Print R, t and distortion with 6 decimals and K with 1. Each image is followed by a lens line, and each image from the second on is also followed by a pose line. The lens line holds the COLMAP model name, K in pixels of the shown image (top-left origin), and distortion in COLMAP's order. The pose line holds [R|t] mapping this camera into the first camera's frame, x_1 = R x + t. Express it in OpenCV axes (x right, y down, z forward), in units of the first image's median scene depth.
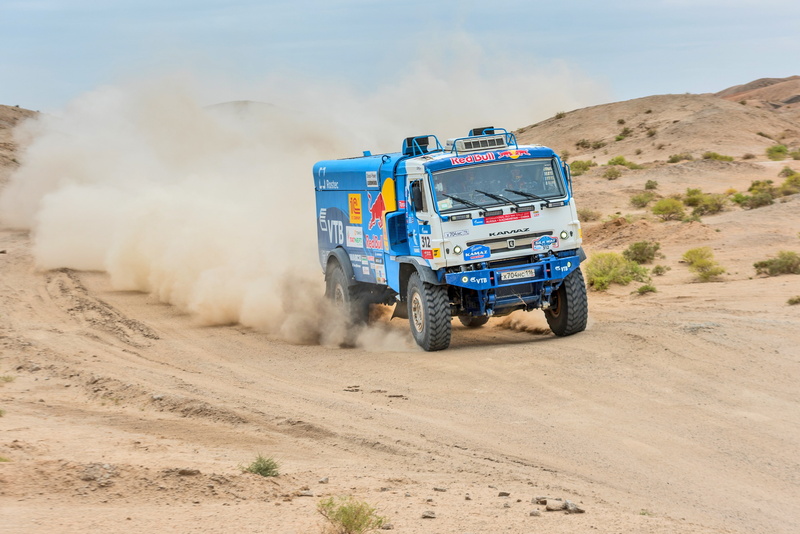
lens RADIAL K [[2581.3, 0, 400.0], [0, 2581.3, 267.0], [0, 0, 1]] dist [0.064550, 0.101028]
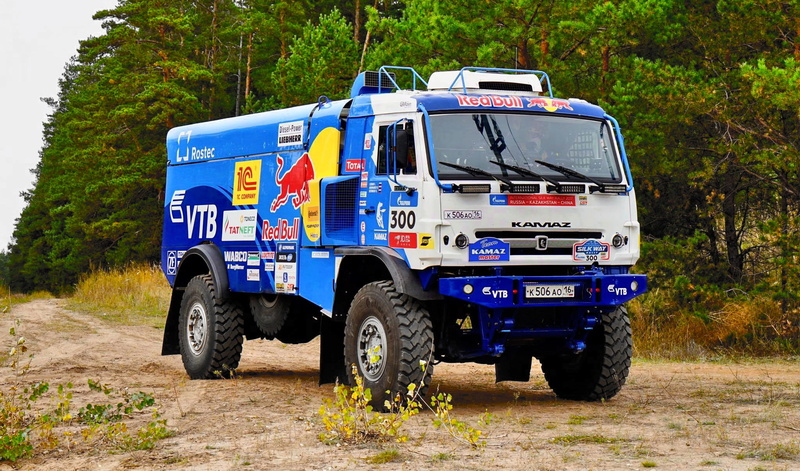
lens RADIAL K [[1790.0, 0, 400.0], [0, 1790.0, 235.5], [0, 0, 1]] dist [-0.031882, -0.056531]
pose [[0.976146, 0.125755, 0.176989, -0.065394], [-0.112164, 0.990061, -0.084844, 0.028998], [-0.185900, 0.062968, 0.980549, 0.586357]]
